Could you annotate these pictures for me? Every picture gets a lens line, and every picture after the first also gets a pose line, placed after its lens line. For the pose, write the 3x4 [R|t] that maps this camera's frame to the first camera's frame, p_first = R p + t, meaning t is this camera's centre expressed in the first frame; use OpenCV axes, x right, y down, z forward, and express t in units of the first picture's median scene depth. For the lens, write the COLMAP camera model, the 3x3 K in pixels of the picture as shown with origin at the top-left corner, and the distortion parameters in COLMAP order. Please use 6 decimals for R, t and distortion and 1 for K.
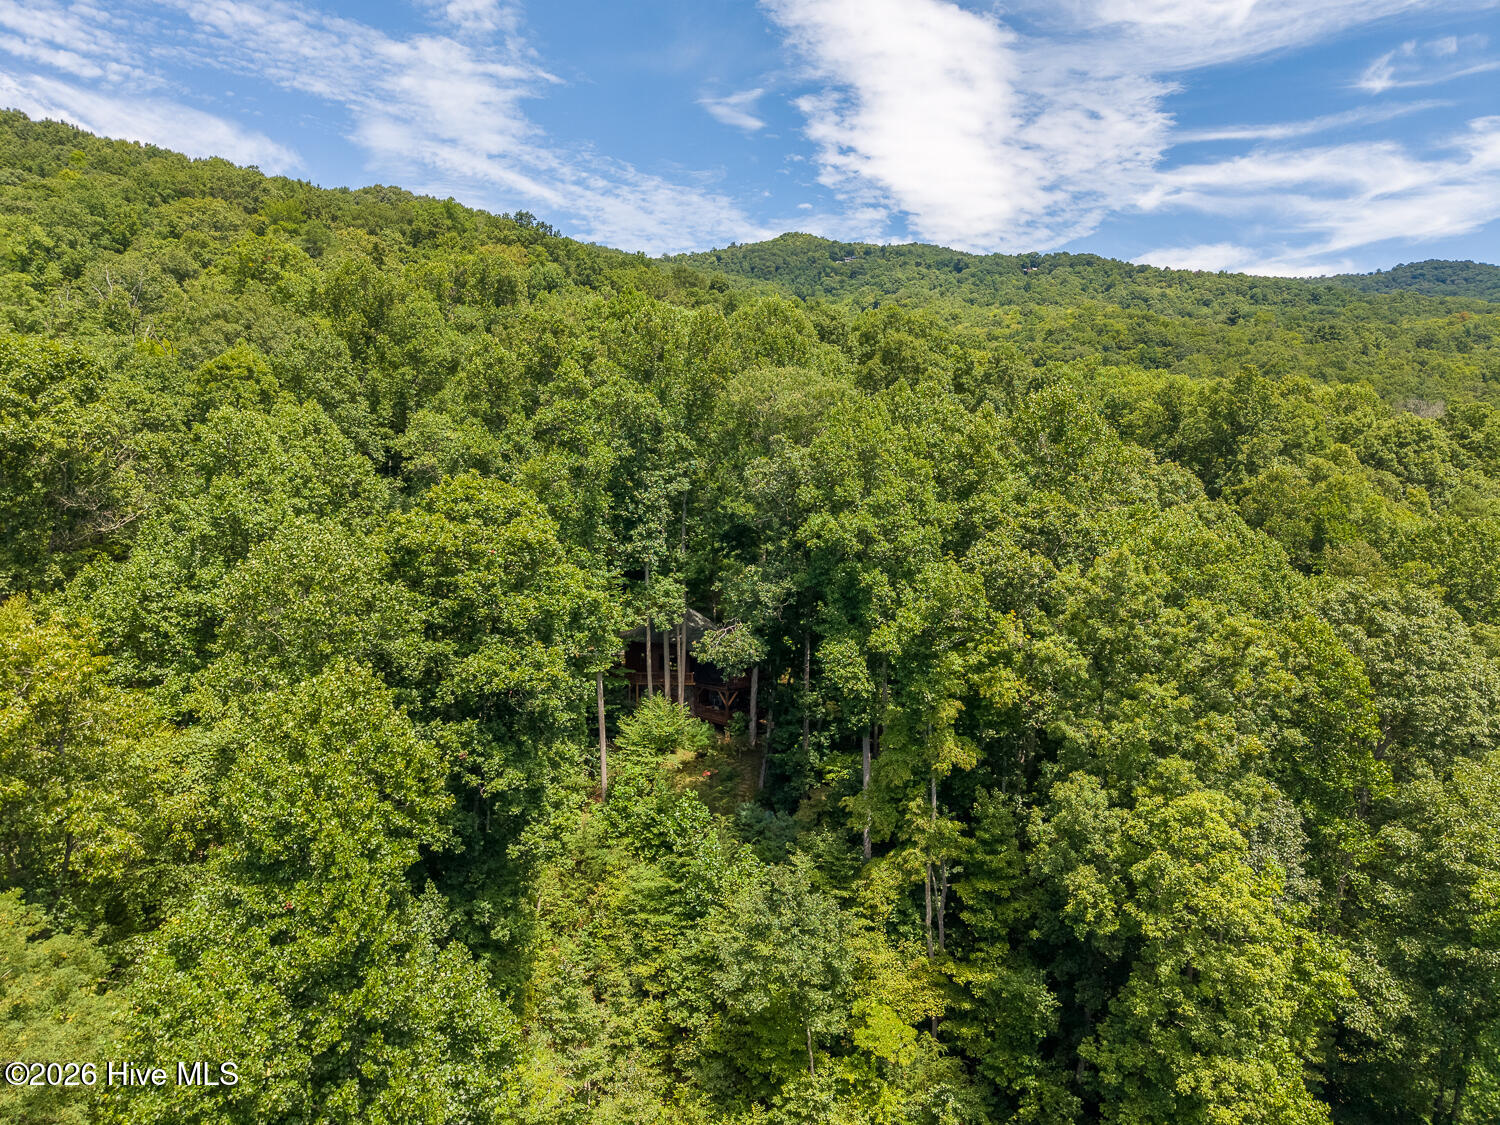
lens RADIAL K [[1025.8, 0, 750.0], [0, 1025.8, 562.5], [0, 0, 1]] dist [0.097204, 0.000156]
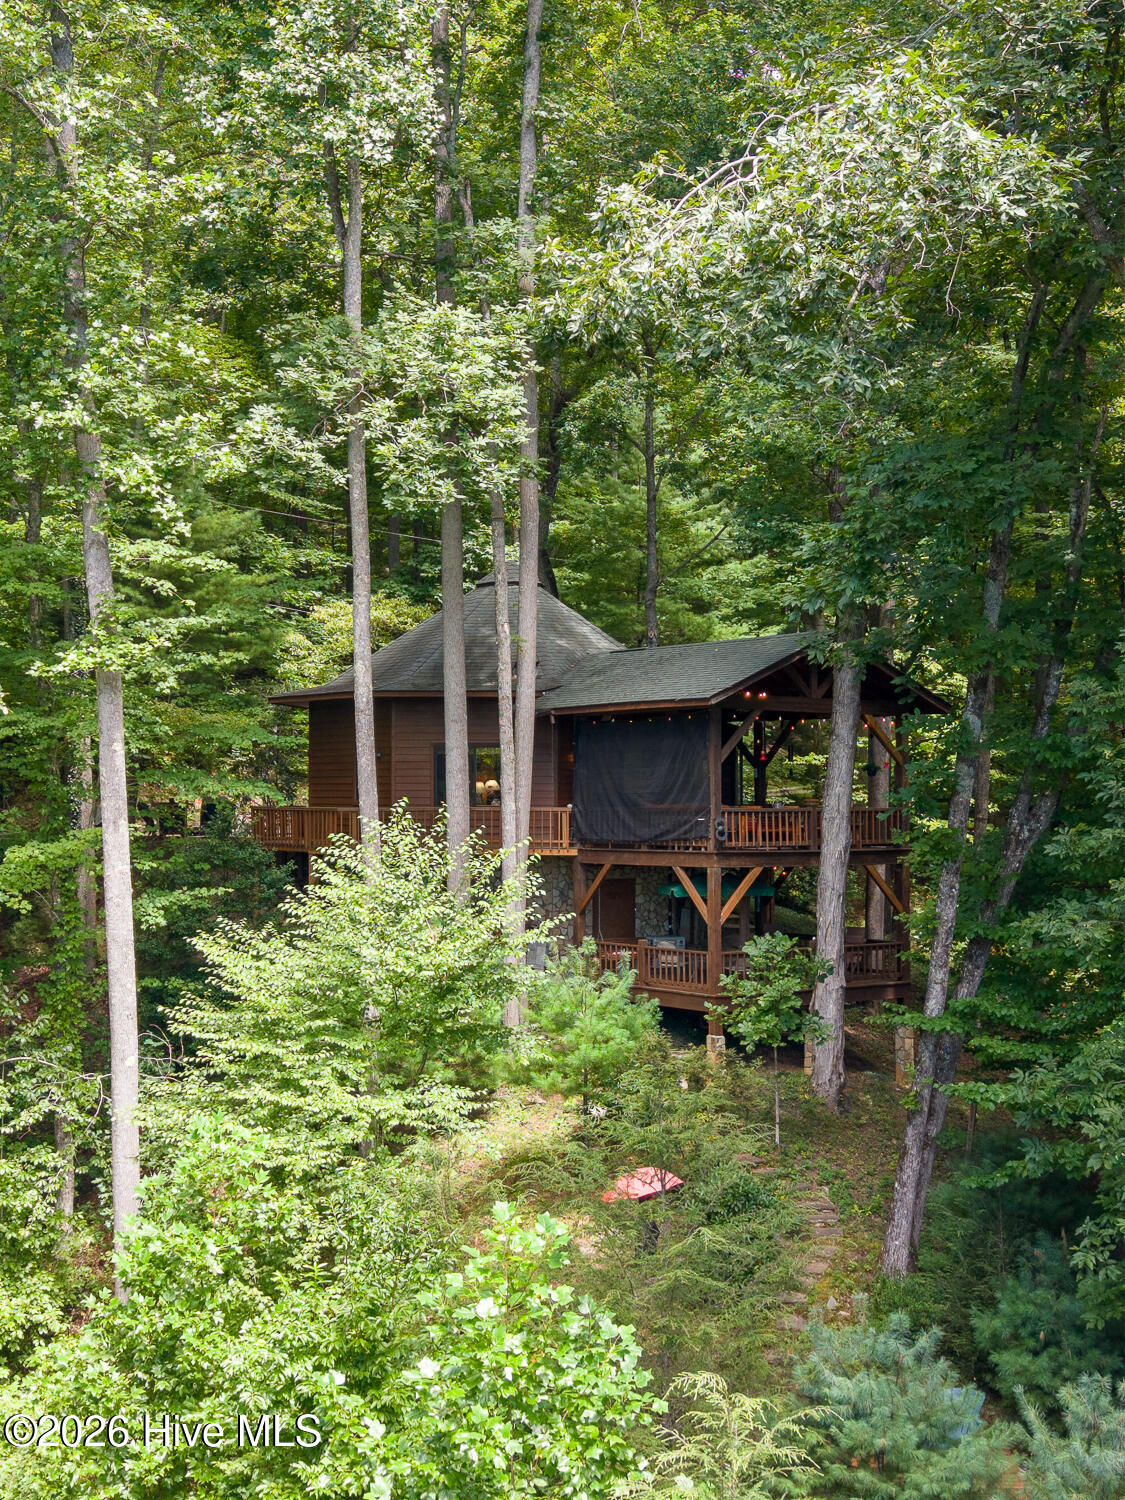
lens RADIAL K [[2092.7, 0, 562.5], [0, 2092.7, 750.0], [0, 0, 1]] dist [0.020660, -0.004263]
pose [[0.997346, -0.000863, -0.072797, -0.027351], [-0.004604, 0.997181, -0.074895, 0.163613], [0.072656, 0.075031, 0.994531, 0.642770]]
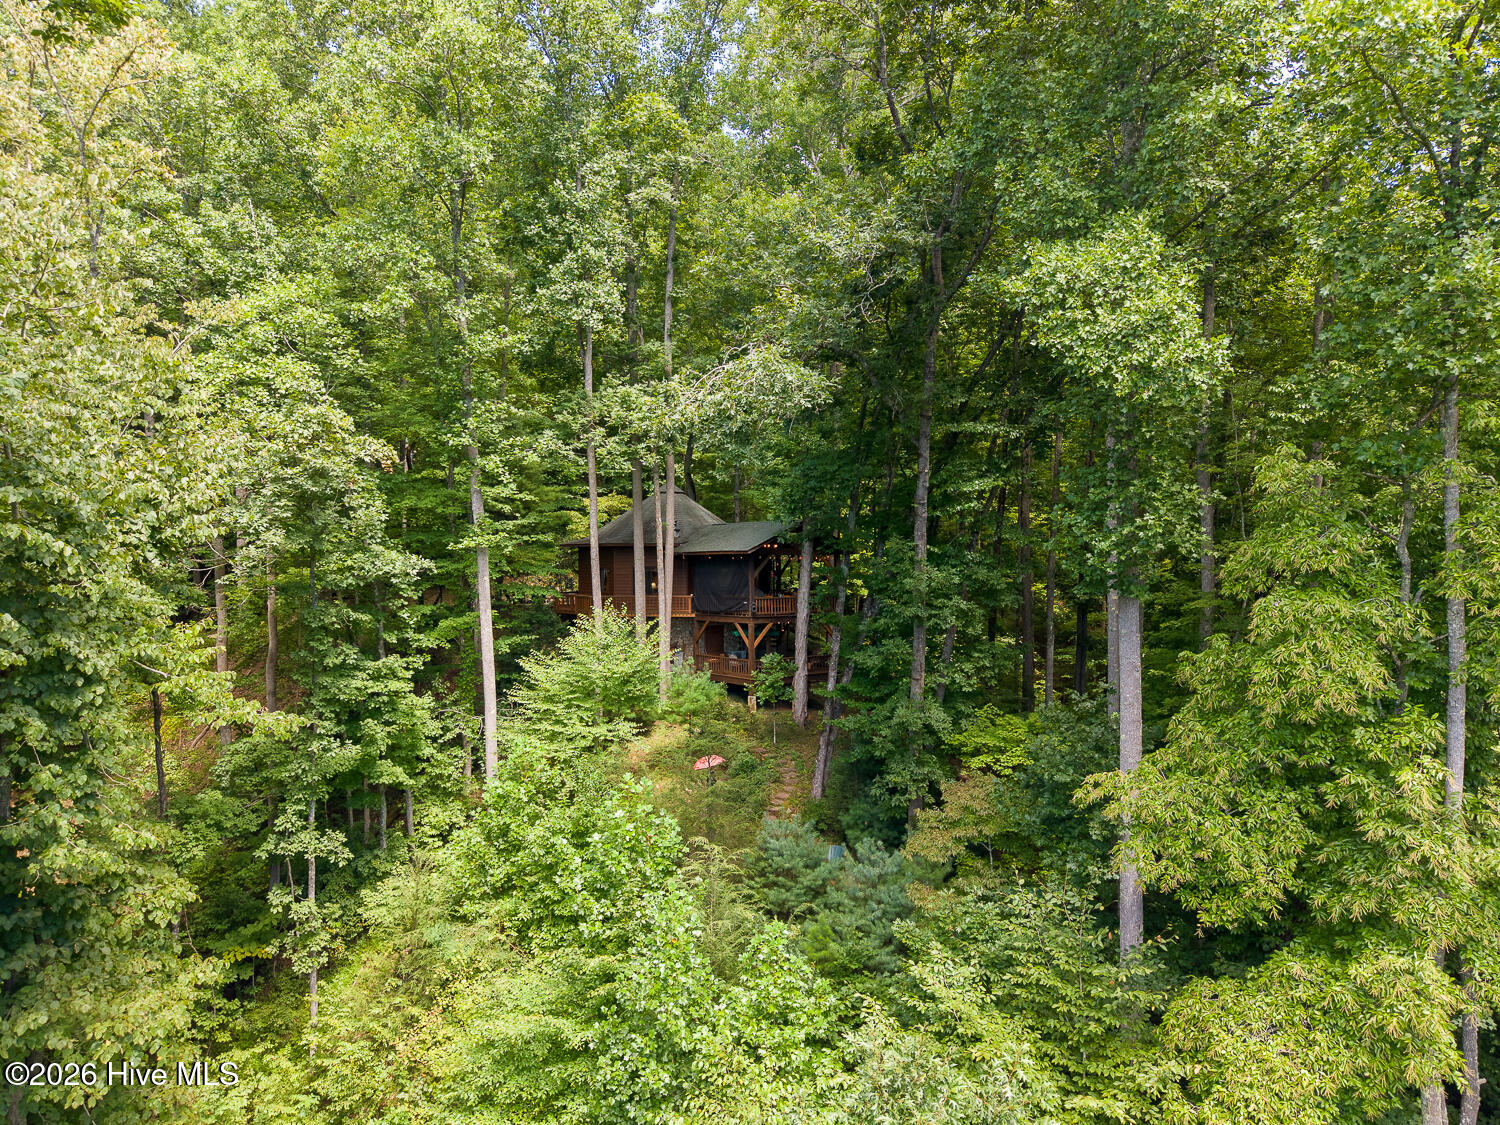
lens RADIAL K [[1042.5, 0, 750.0], [0, 1042.5, 562.5], [0, 0, 1]] dist [0.003657, -0.000007]
pose [[0.998655, -0.002638, -0.051790, 0.005291], [-0.000139, 0.998566, -0.053527, 0.149499], [0.051857, 0.053462, 0.997222, 0.563875]]
